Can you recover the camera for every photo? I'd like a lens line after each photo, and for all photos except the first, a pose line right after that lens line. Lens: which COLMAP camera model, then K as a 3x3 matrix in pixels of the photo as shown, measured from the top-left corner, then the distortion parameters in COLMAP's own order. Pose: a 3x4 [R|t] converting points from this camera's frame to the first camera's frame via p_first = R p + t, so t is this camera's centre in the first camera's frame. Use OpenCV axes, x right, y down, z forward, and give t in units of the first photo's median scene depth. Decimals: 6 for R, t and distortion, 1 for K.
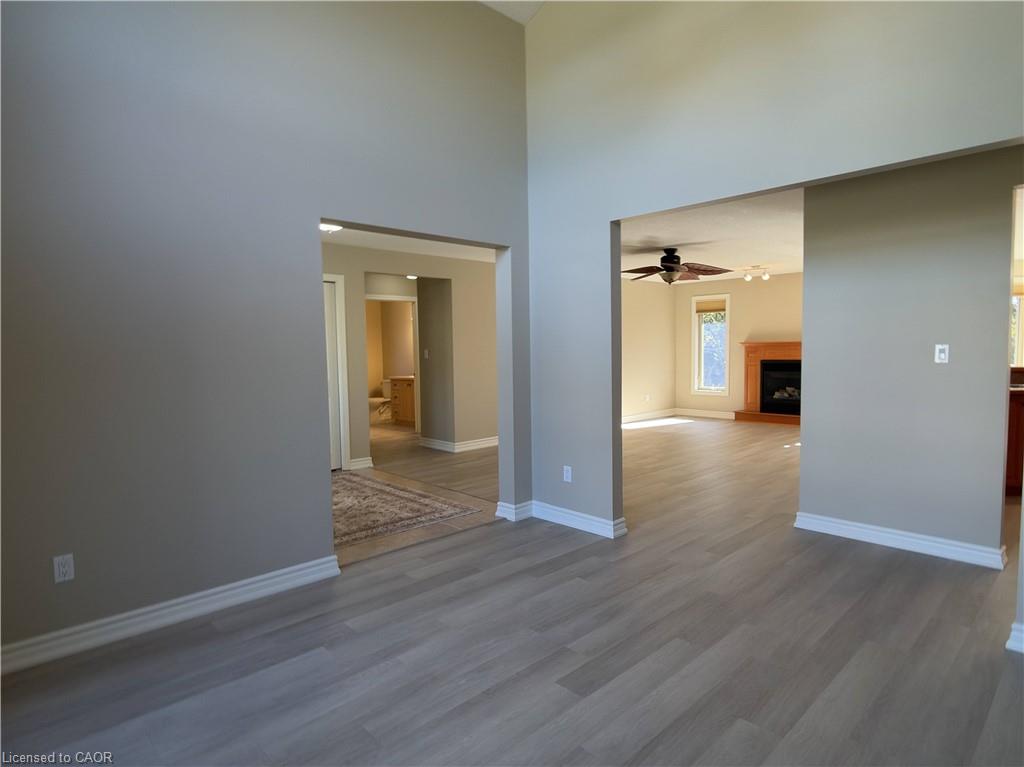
lens RADIAL K [[586.5, 0, 514.1], [0, 586.5, 386.5], [0, 0, 1]] dist [-0.004594, 0.000574]
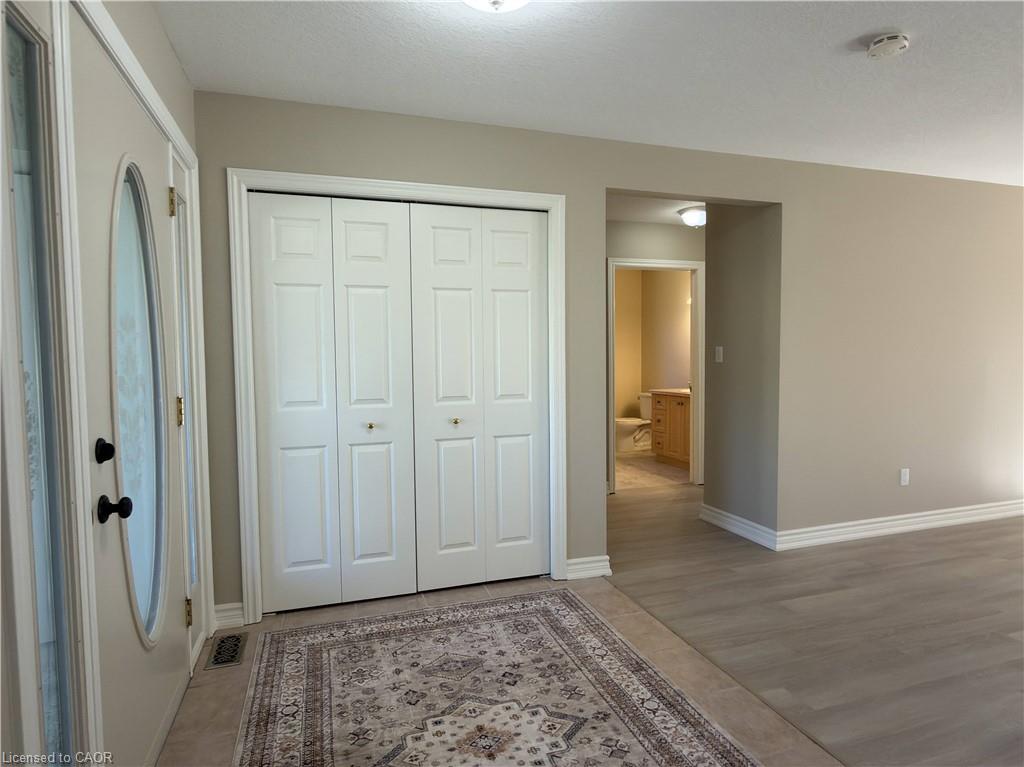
lens RADIAL K [[586.5, 0, 514.1], [0, 586.5, 386.5], [0, 0, 1]] dist [-0.004594, 0.000574]
pose [[0.904955, 0.030058, -0.424445, -0.073365], [-0.032843, 0.999460, 0.000756, -0.016010], [0.424239, 0.013256, 0.905453, 0.346709]]
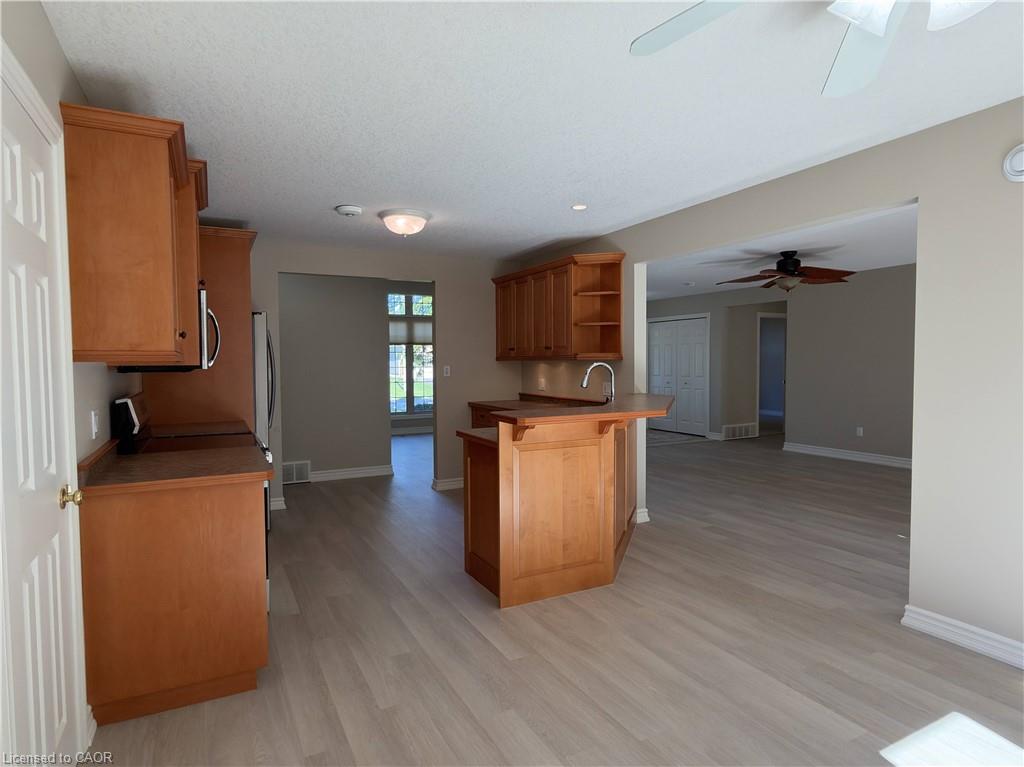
lens RADIAL K [[586.5, 0, 514.1], [0, 586.5, 386.5], [0, 0, 1]] dist [-0.004594, 0.000574]
pose [[-0.284354, 0.056567, -0.957049, 0.886904], [-0.056010, 0.995573, 0.075485, -0.052980], [0.957082, 0.075069, -0.279927, 0.623432]]
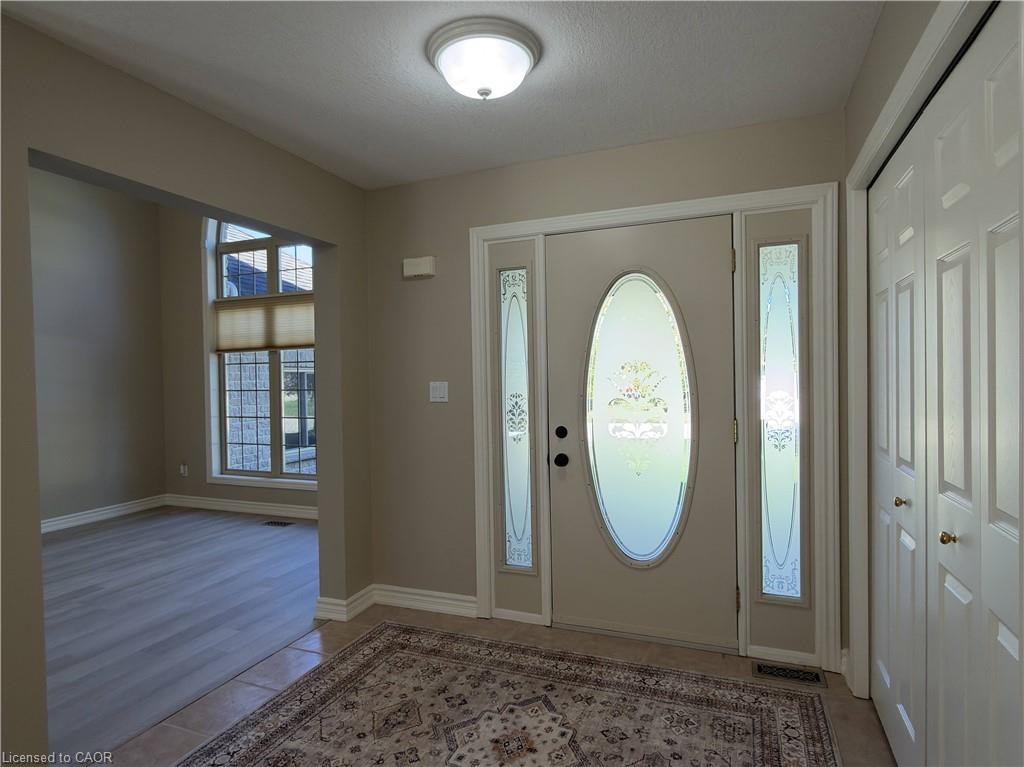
lens RADIAL K [[580.3, 0, 497.7], [0, 580.3, 387.1], [0, 0, 1]] dist [-0.001145, -0.000256]
pose [[-0.916169, 0.041253, -0.398664, -0.076607], [0.007305, 0.996242, 0.086303, -0.047173], [0.400726, 0.076156, -0.913027, 0.707475]]
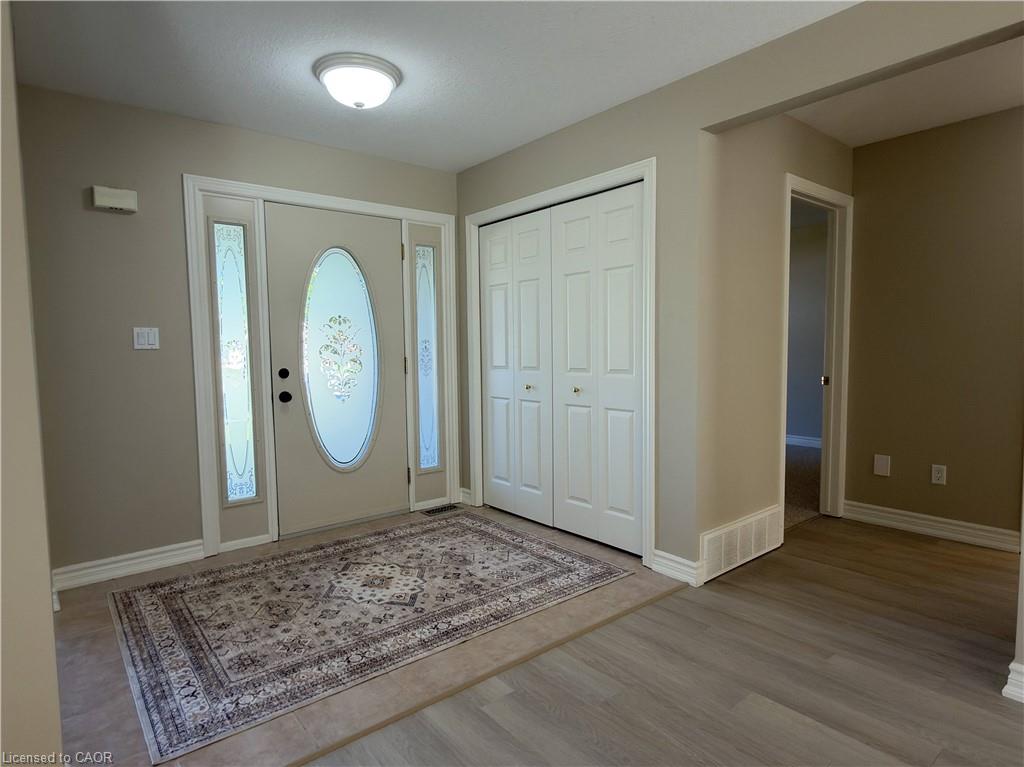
lens RADIAL K [[586.5, 0, 514.1], [0, 586.5, 386.5], [0, 0, 1]] dist [-0.004594, 0.000574]
pose [[-0.076559, 0.085735, -0.993372, 0.128297], [-0.054405, 0.994453, 0.090021, -0.028882], [0.995580, 0.060936, -0.071470, 0.610037]]
